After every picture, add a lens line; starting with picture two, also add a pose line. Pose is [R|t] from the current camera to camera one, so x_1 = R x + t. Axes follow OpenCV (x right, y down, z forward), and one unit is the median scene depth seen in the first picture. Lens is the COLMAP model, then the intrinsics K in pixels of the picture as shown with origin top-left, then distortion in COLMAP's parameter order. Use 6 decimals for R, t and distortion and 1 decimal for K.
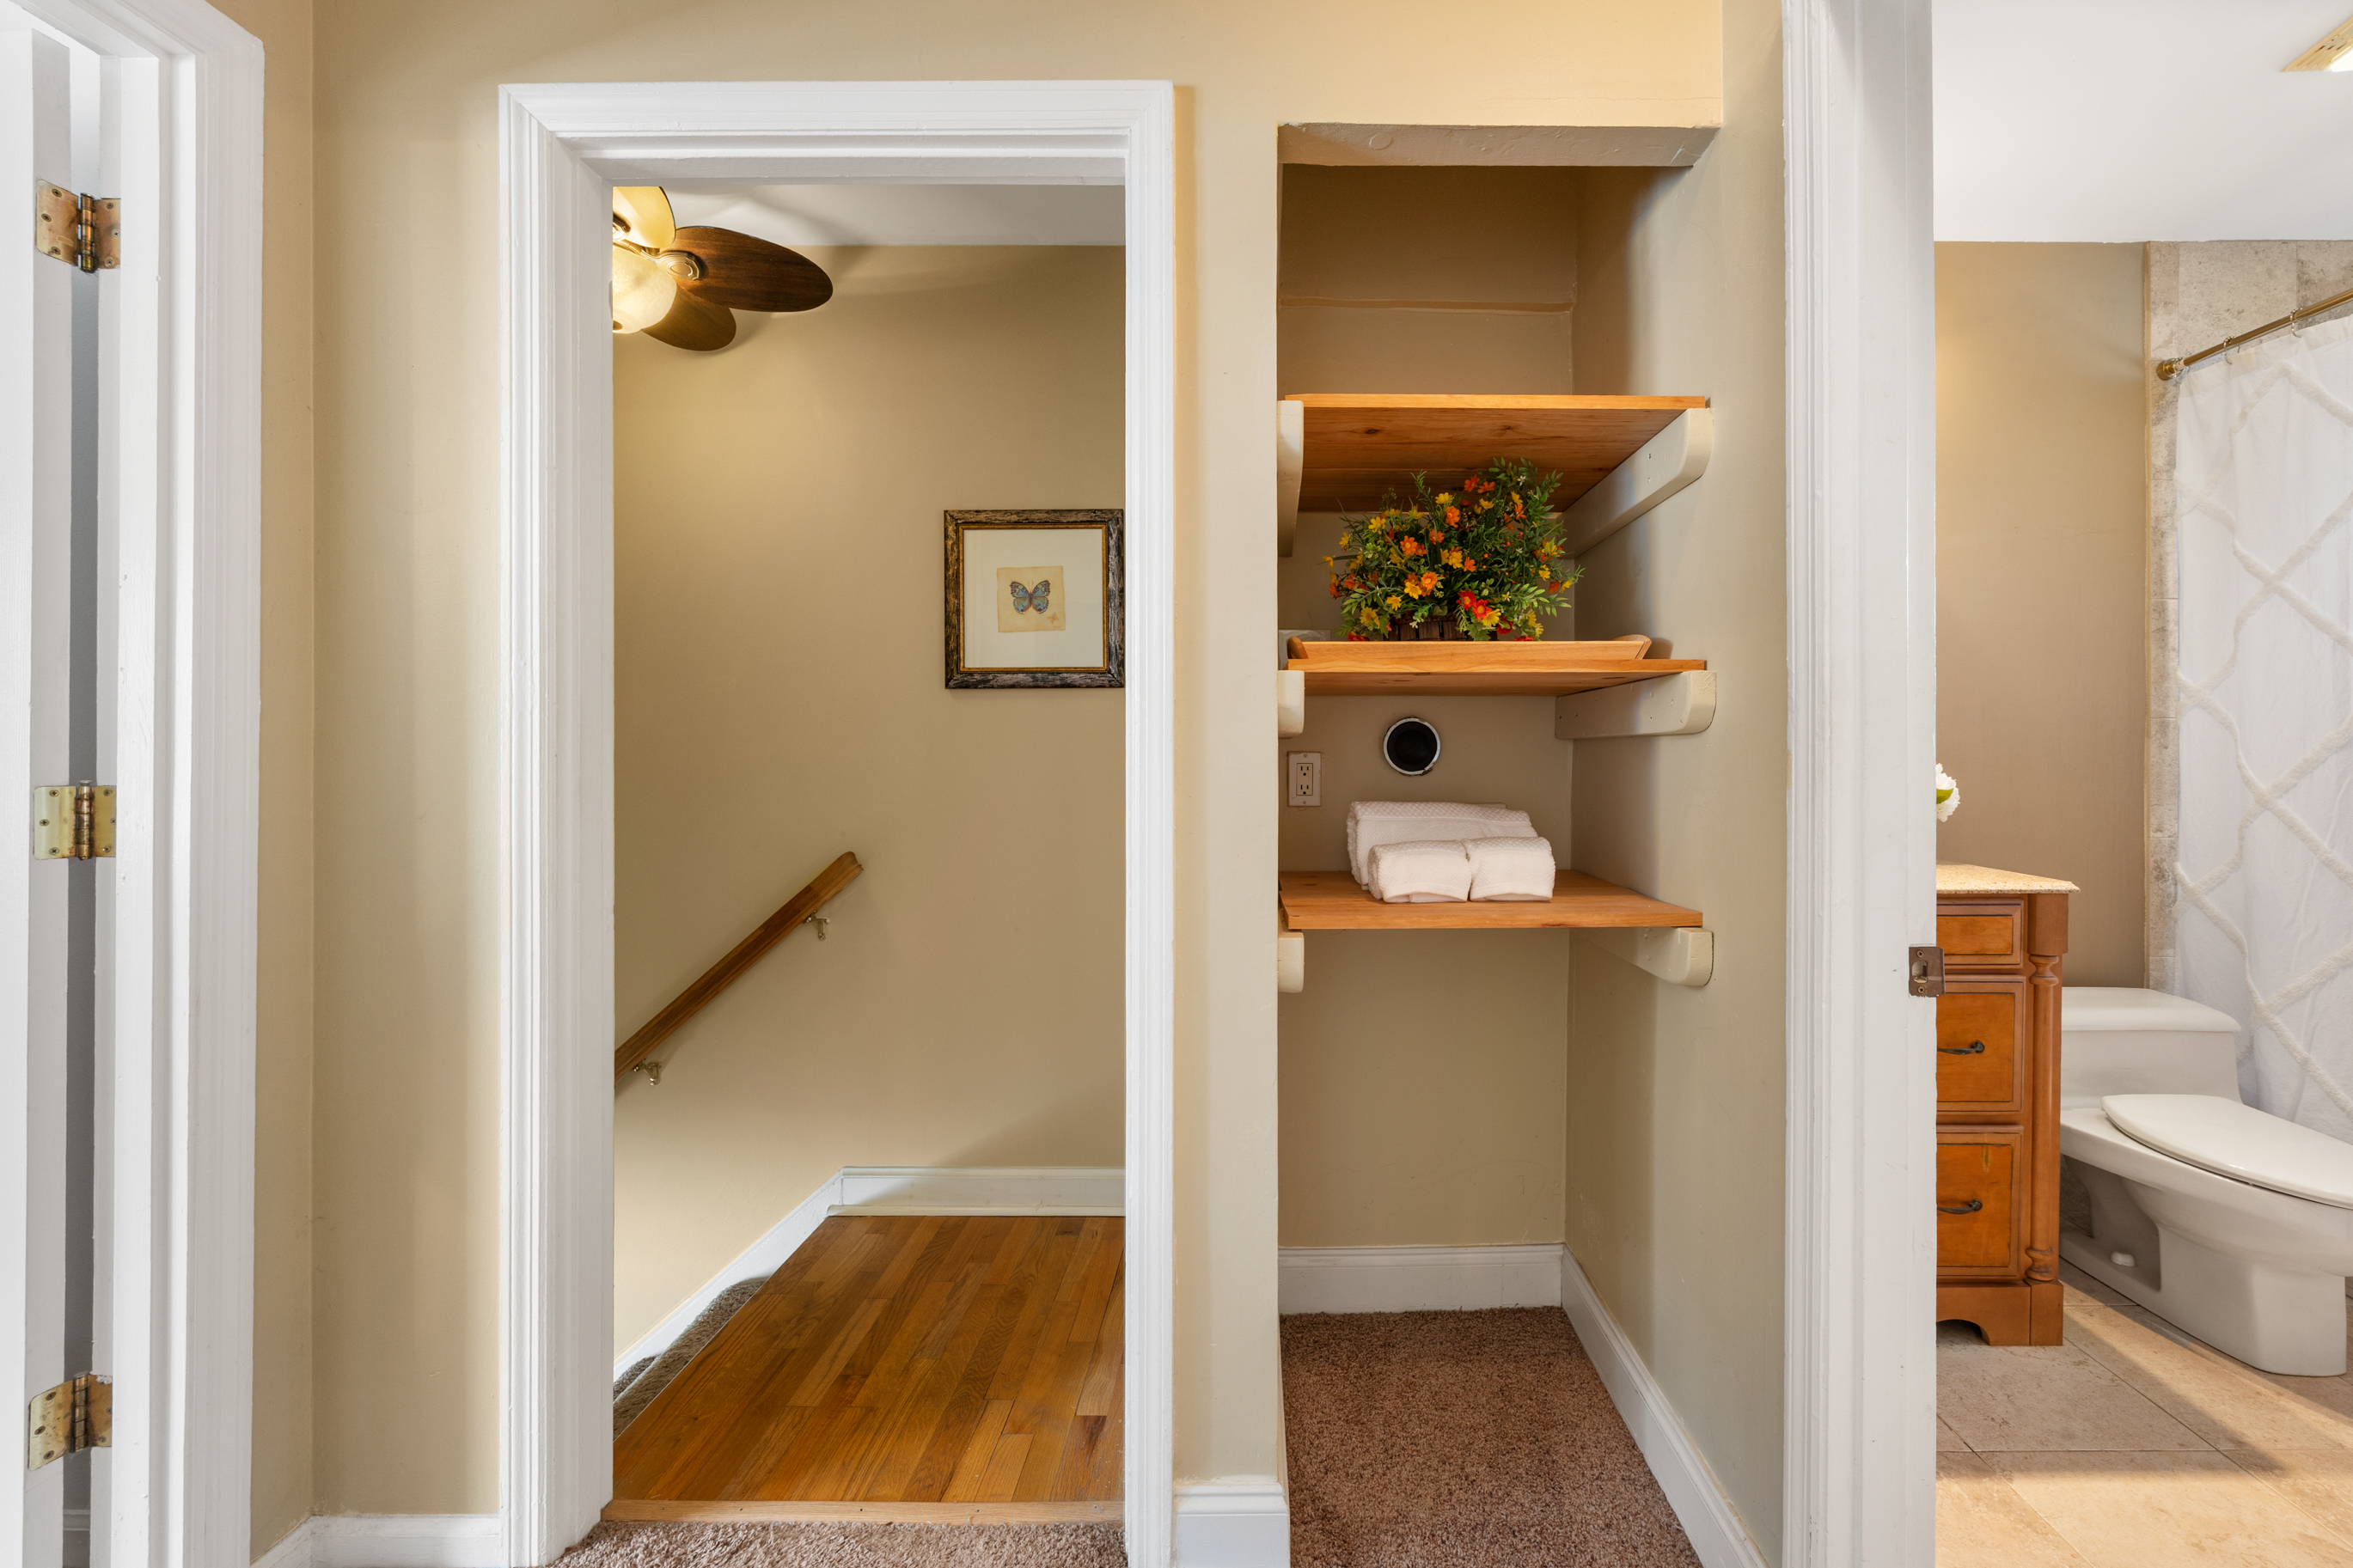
lens RADIAL K [[947.2, 0, 1265.3], [0, 947.2, 763.0], [0, 0, 1]] dist [0.000059, -0.000153]
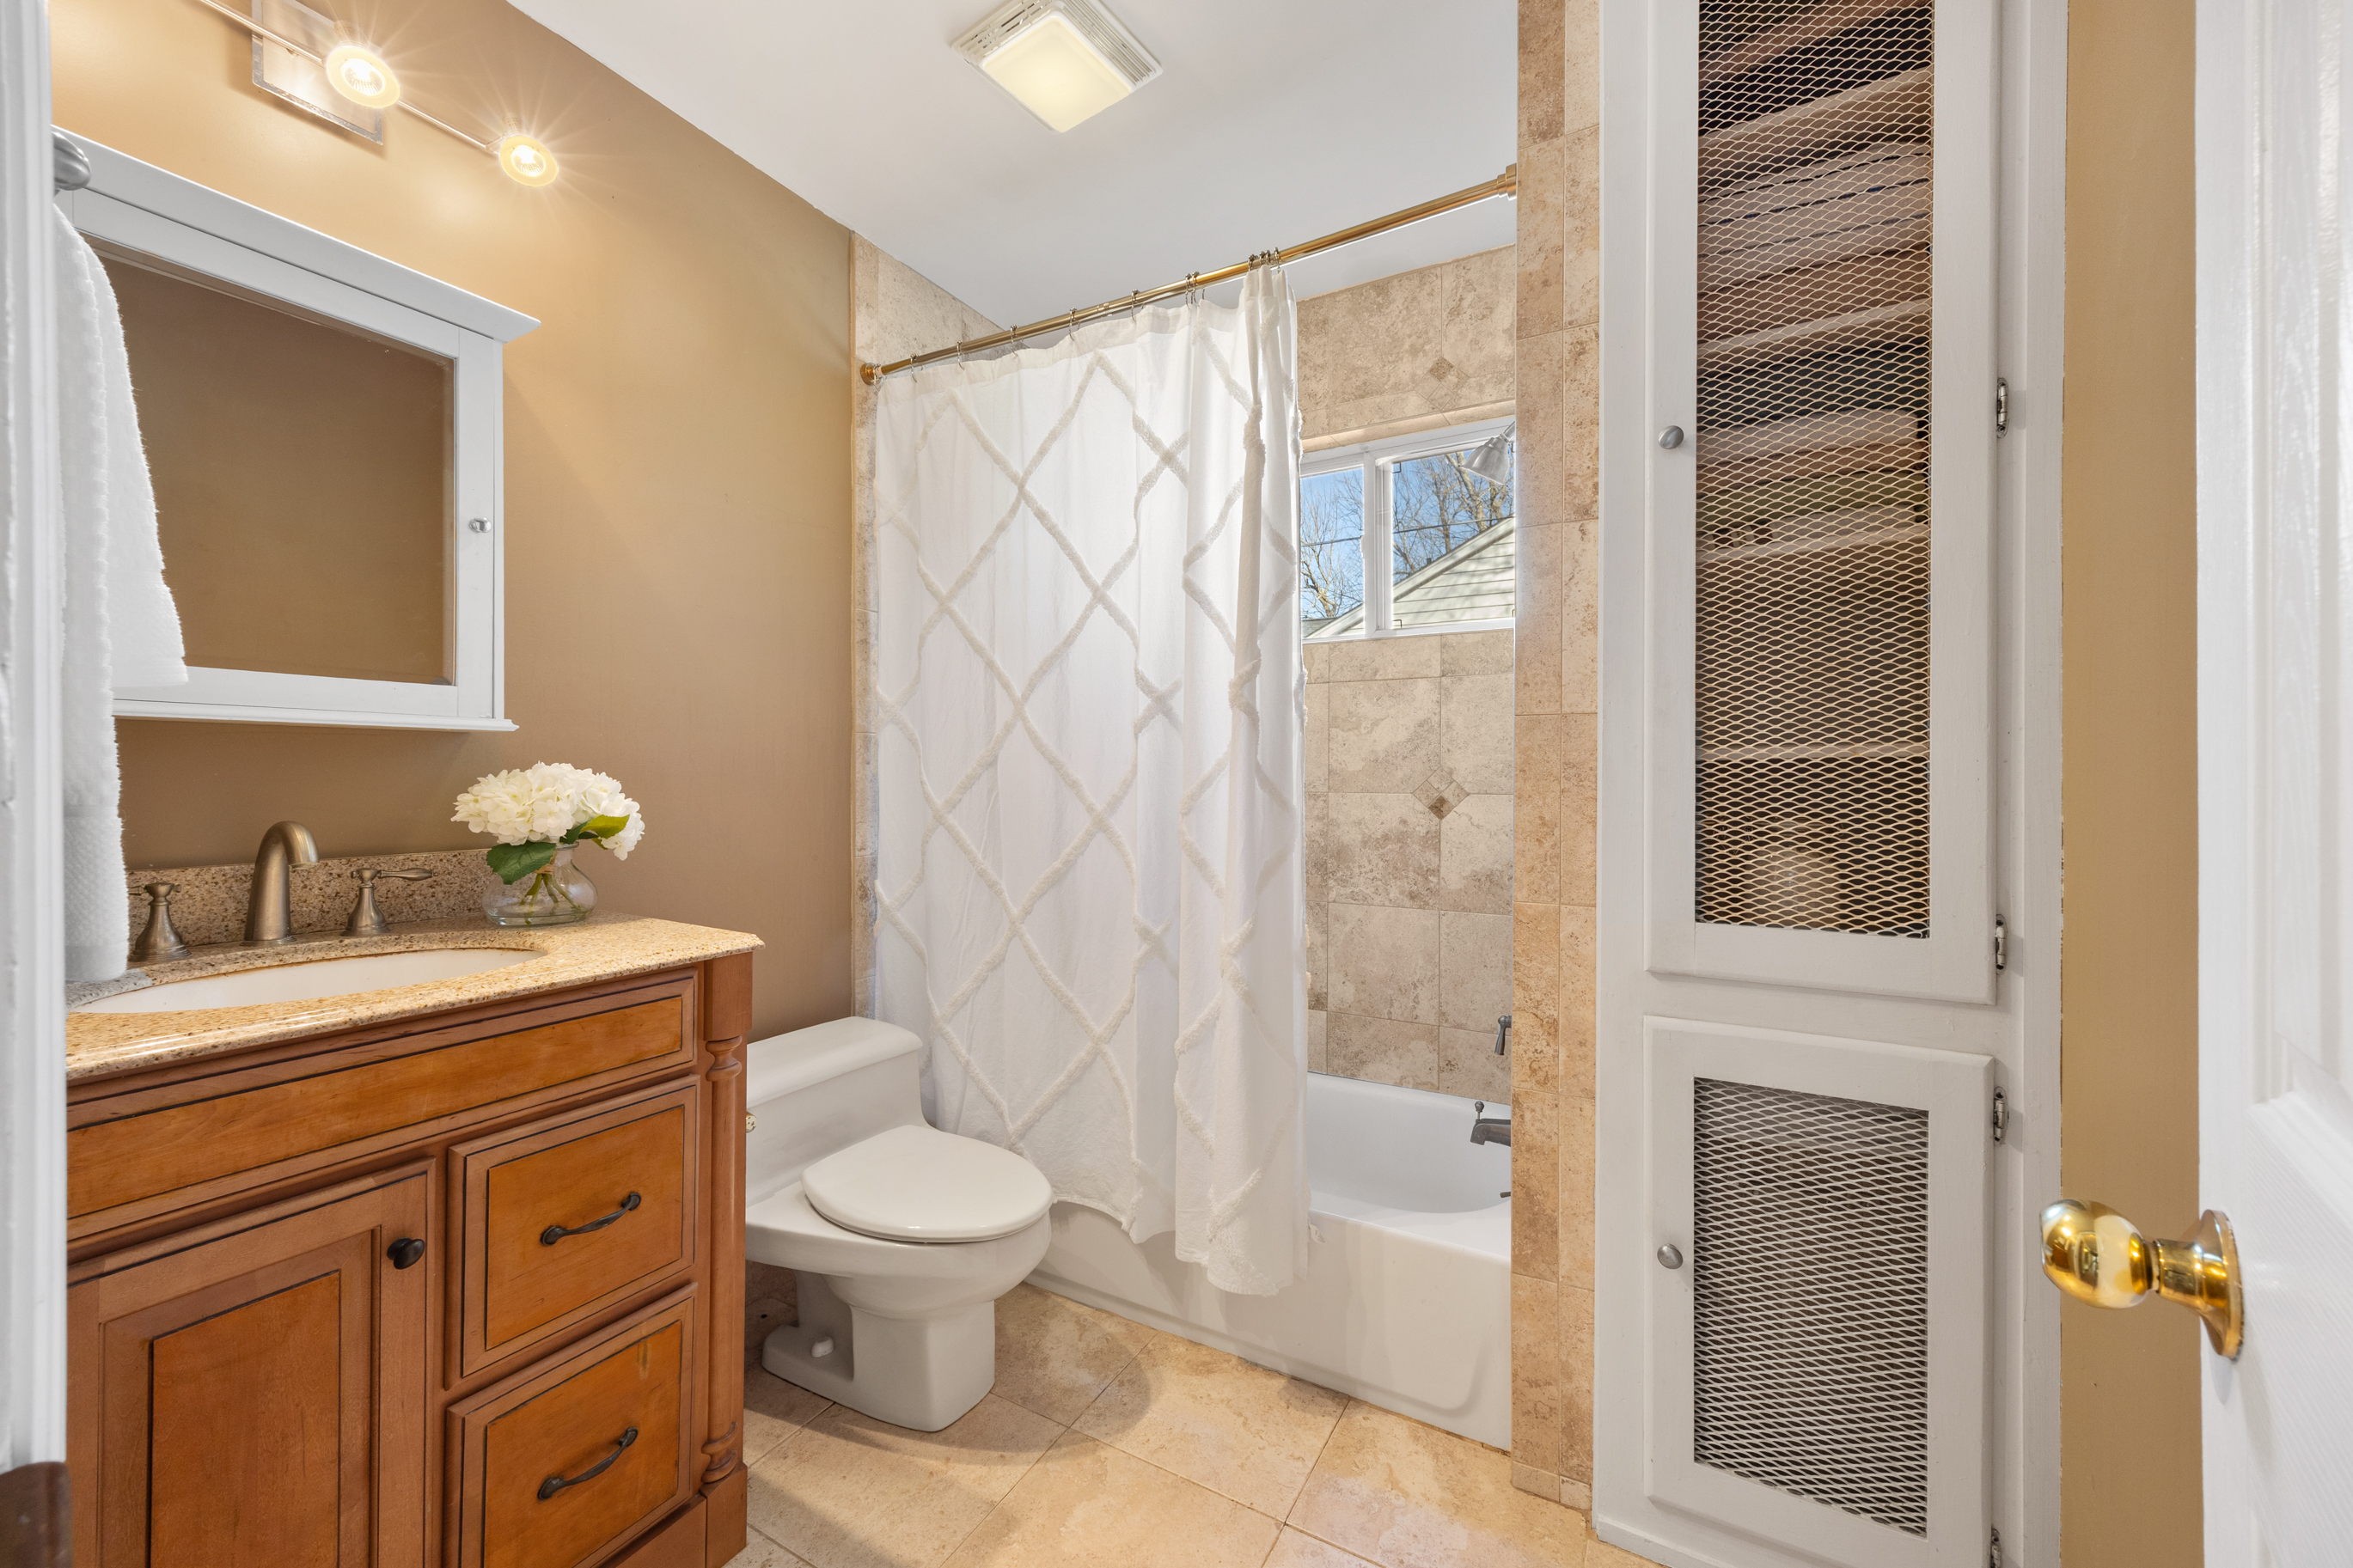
lens RADIAL K [[913.0, 0, 1176.5], [0, 913.0, 784.0], [0, 0, 1]] dist [-0.000907, -0.000427]
pose [[0.491582, -0.006319, 0.870808, 0.322604], [-0.001902, 0.999963, 0.008330, -0.003560], [-0.870829, -0.005751, 0.491552, 0.292676]]
